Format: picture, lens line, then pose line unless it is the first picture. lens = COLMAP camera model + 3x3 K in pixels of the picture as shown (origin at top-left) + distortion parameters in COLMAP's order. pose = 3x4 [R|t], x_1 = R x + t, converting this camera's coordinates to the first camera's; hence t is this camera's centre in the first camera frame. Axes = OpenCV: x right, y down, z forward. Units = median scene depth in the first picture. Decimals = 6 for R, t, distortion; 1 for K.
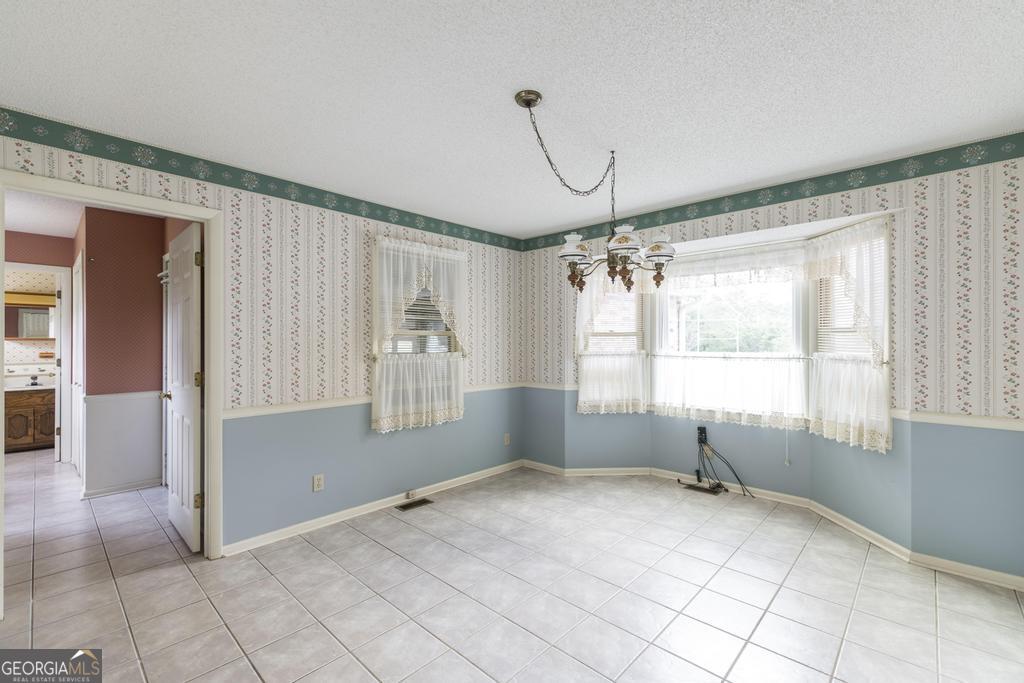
lens RADIAL K [[455.1, 0, 521.7], [0, 455.1, 342.8], [0, 0, 1]] dist [0.015044, -0.001343]
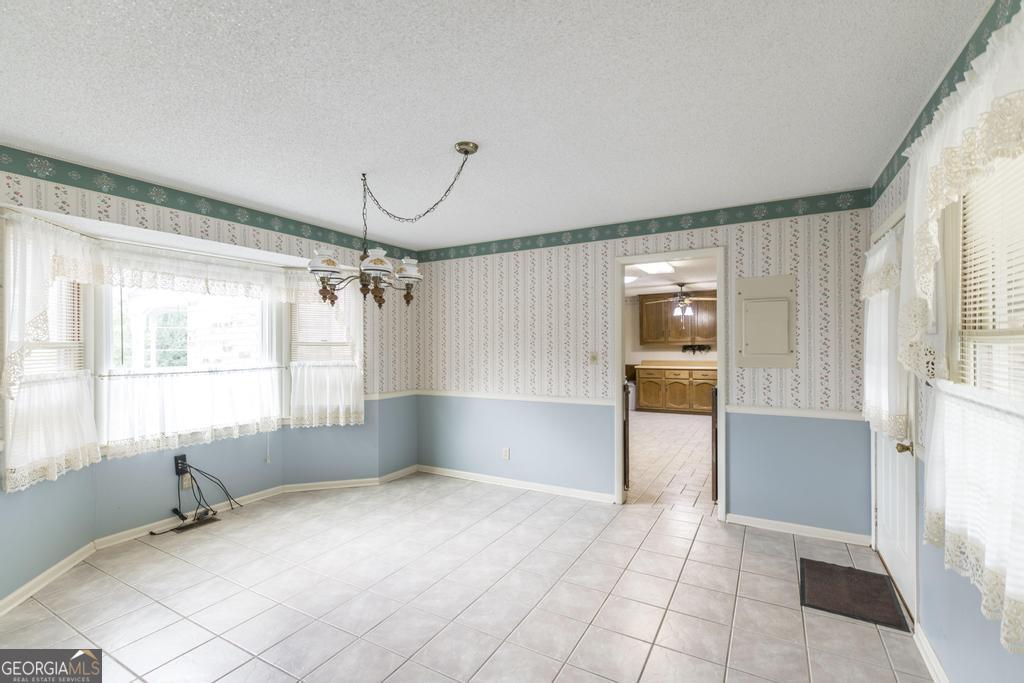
lens RADIAL K [[455.1, 0, 521.5], [0, 455.1, 343.7], [0, 0, 1]] dist [0.015044, -0.001343]
pose [[-0.238920, 0.007632, 0.971009, -0.693021], [0.008081, 0.999950, -0.005871, -0.015421], [-0.971006, 0.006444, -0.238970, 0.691624]]
